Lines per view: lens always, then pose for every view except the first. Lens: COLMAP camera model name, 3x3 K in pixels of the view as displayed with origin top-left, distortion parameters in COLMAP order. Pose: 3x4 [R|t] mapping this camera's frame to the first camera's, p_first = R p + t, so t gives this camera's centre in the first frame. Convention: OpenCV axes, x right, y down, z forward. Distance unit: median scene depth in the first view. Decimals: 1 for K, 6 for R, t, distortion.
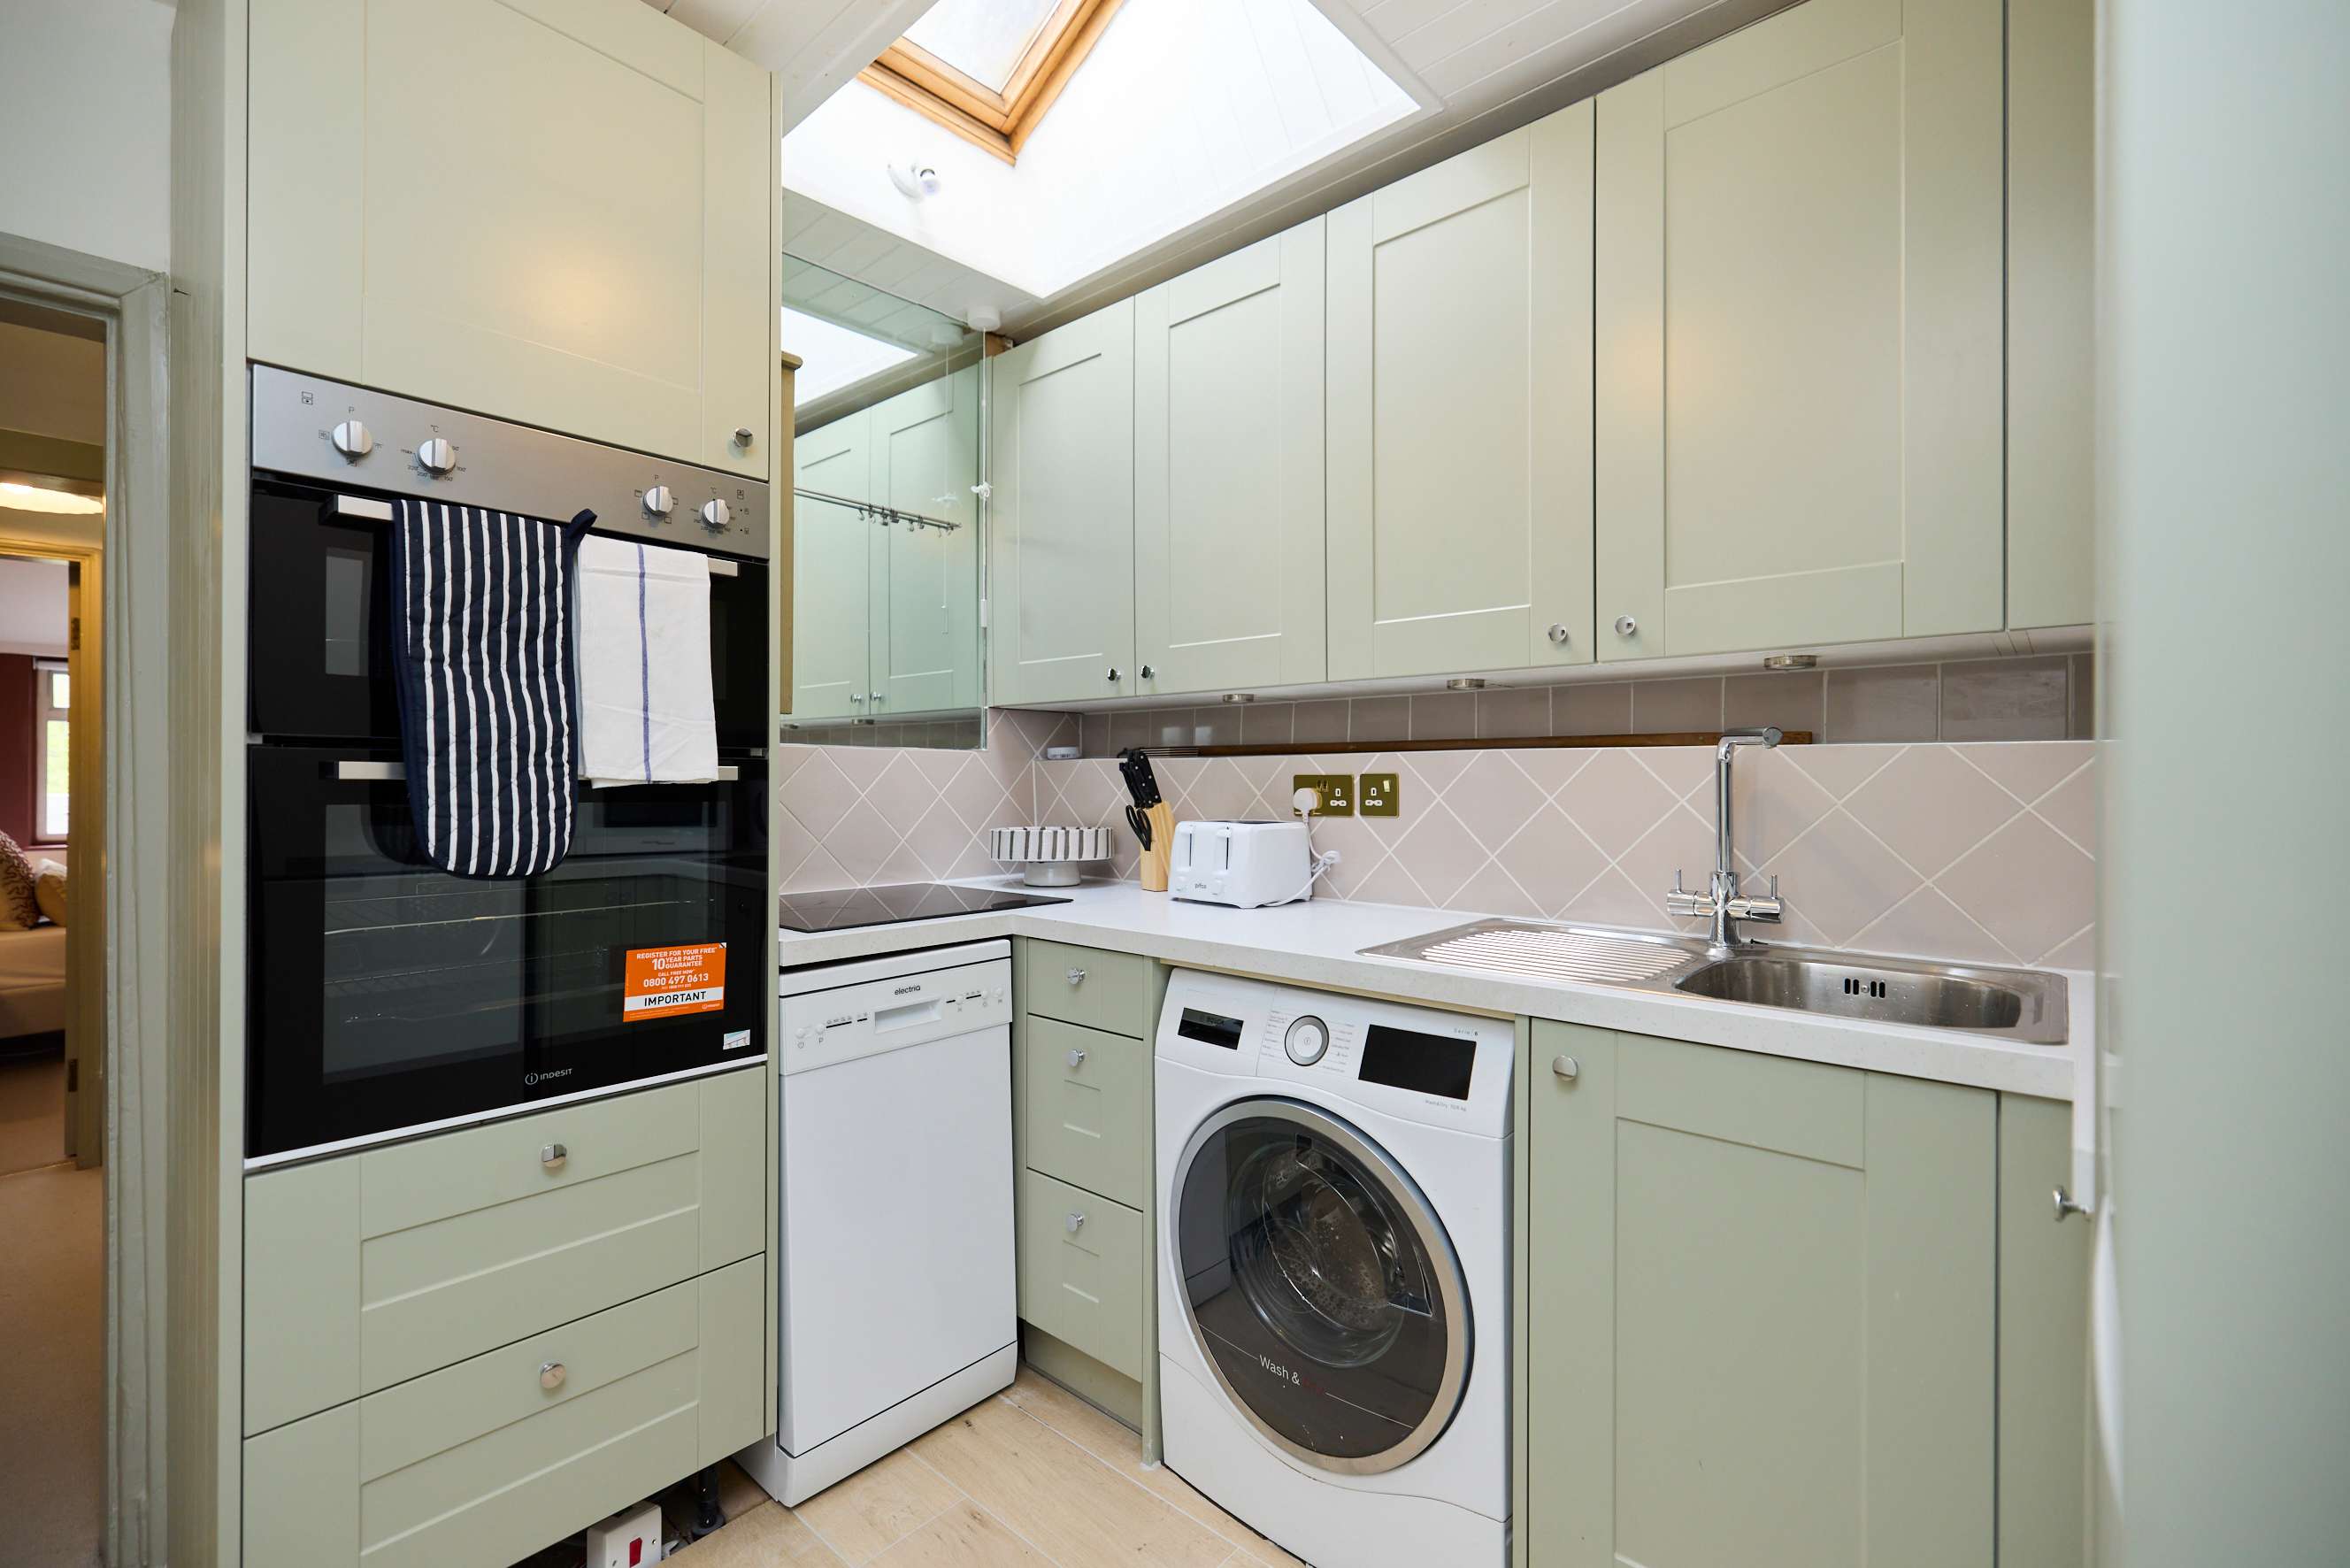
lens RADIAL K [[987.6, 0, 1170.7], [0, 987.6, 785.2], [0, 0, 1]] dist [-0.007546, -0.000011]
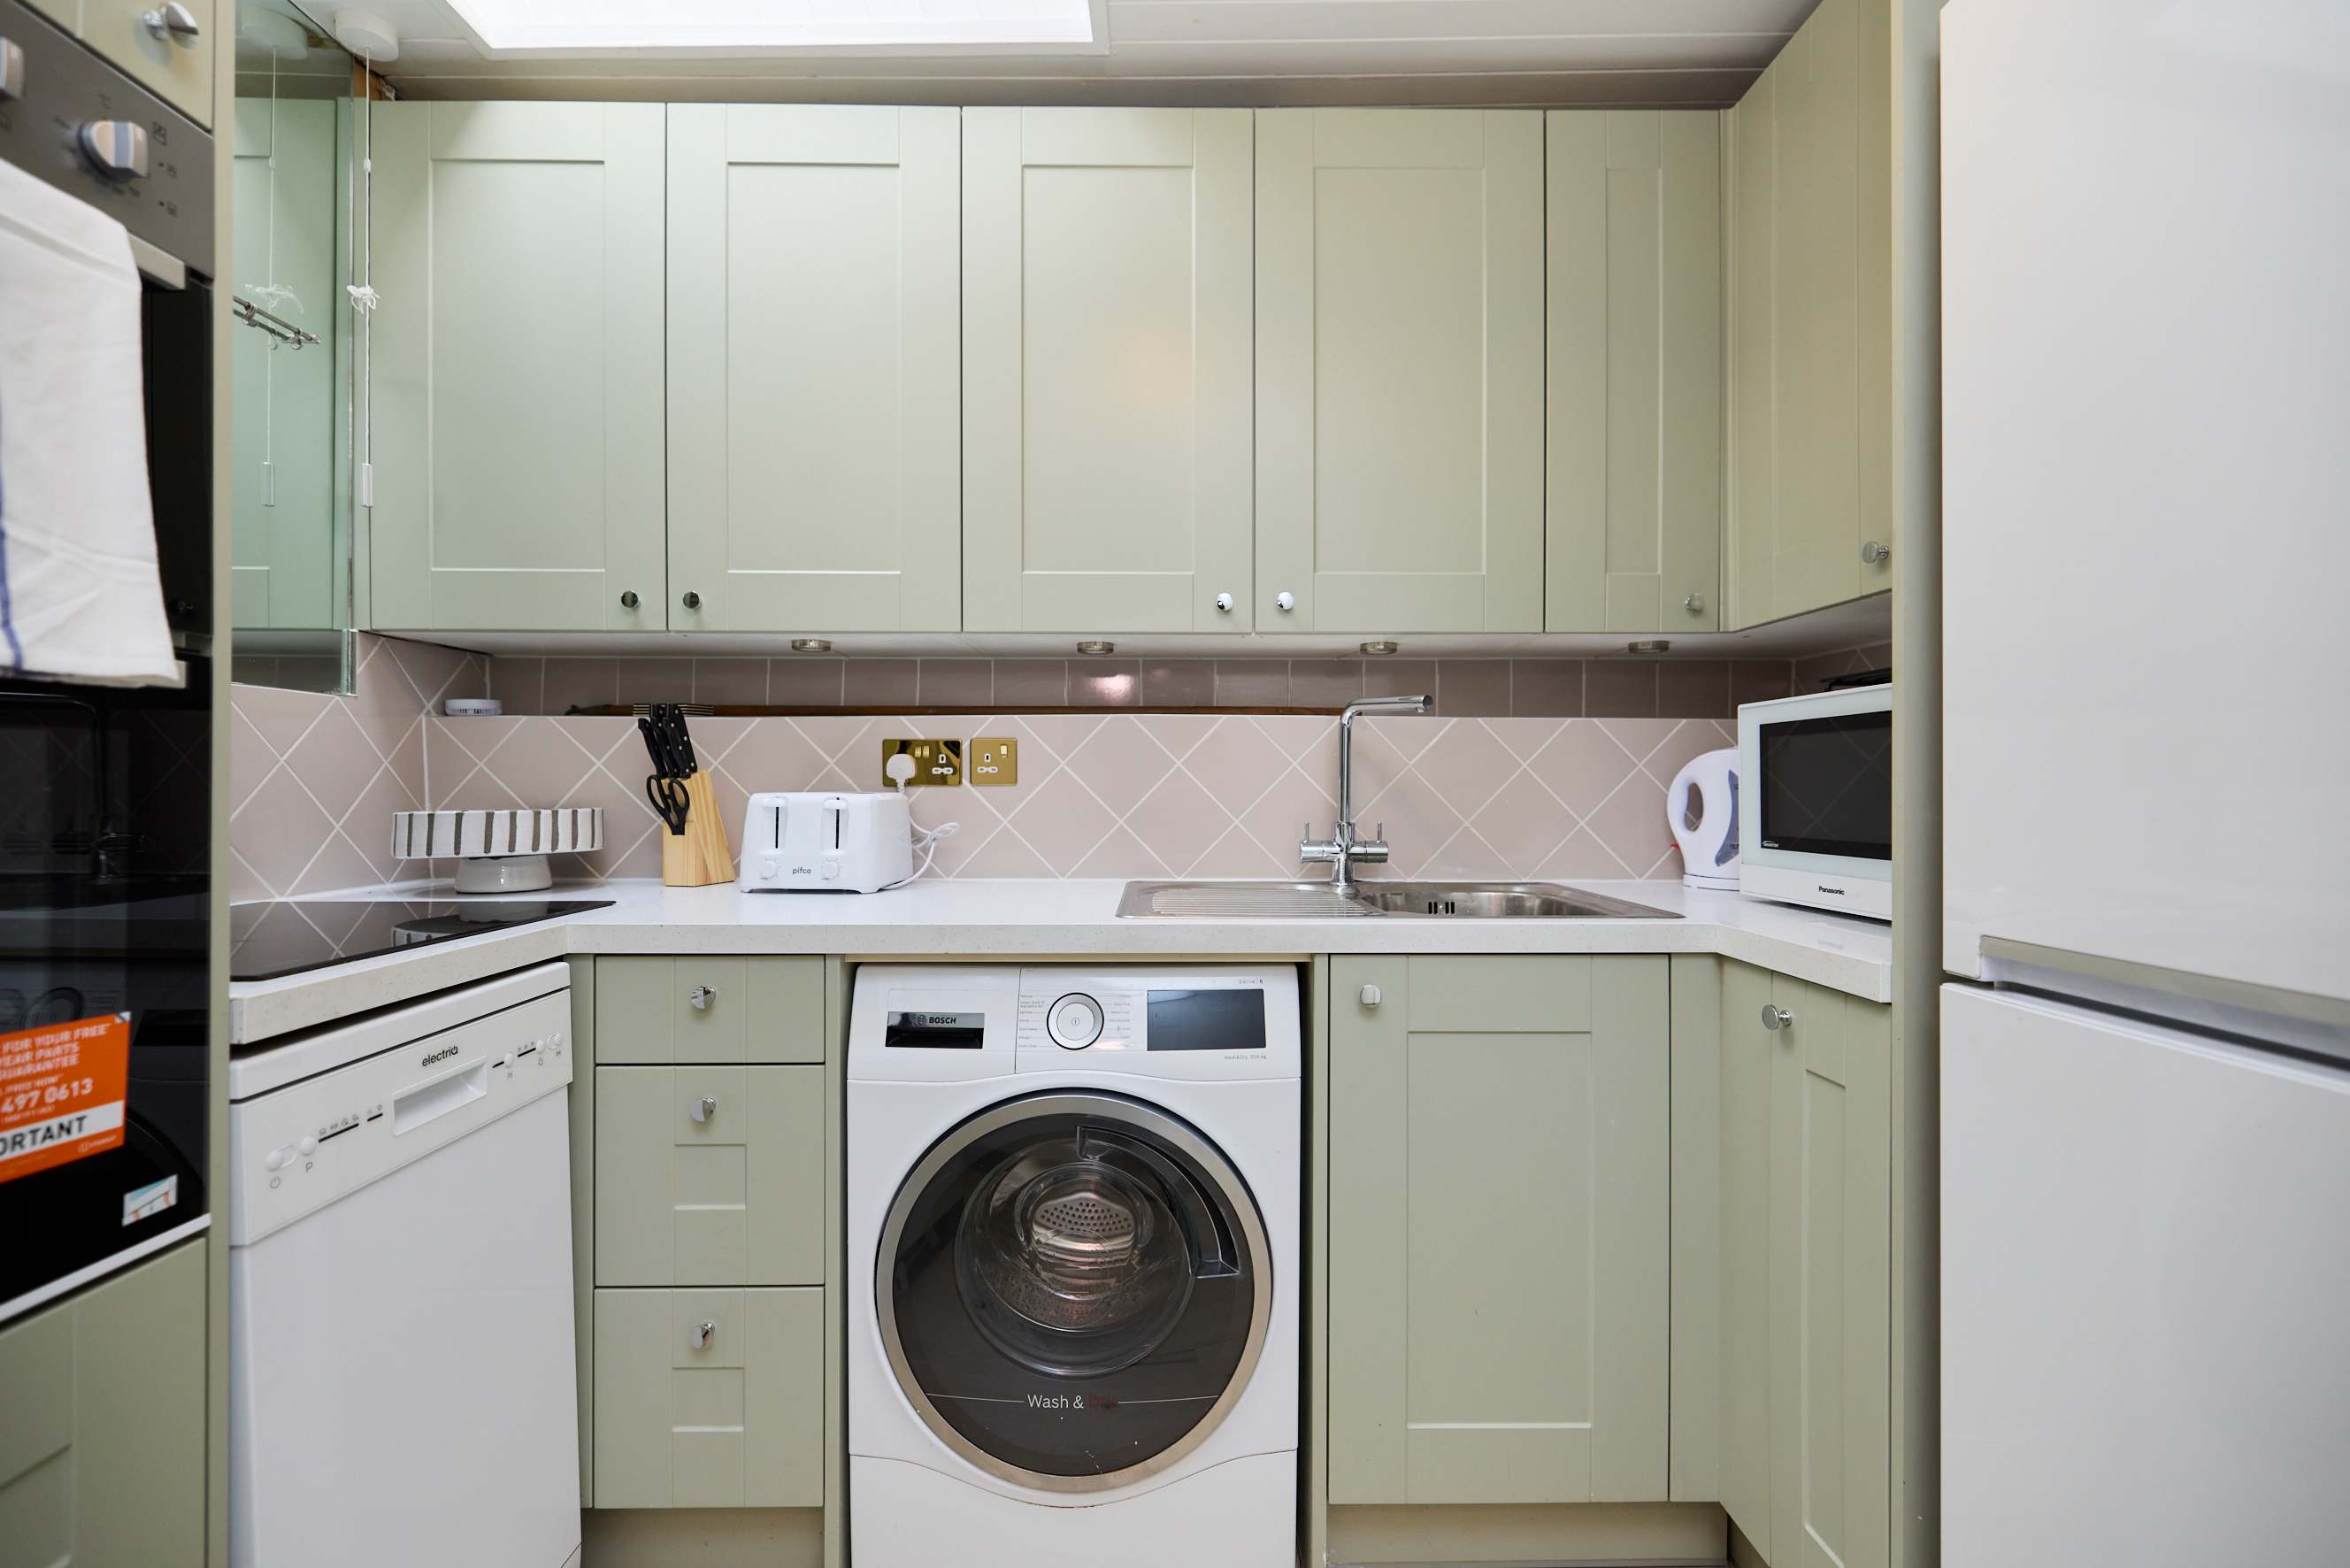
lens RADIAL K [[987.6, 0, 1170.7], [0, 987.6, 785.2], [0, 0, 1]] dist [-0.007546, -0.000011]
pose [[0.744795, -0.001092, 0.667293, -0.318144], [0.002038, 0.999998, -0.000639, 0.037379], [-0.667291, 0.001836, 0.744795, 0.224130]]
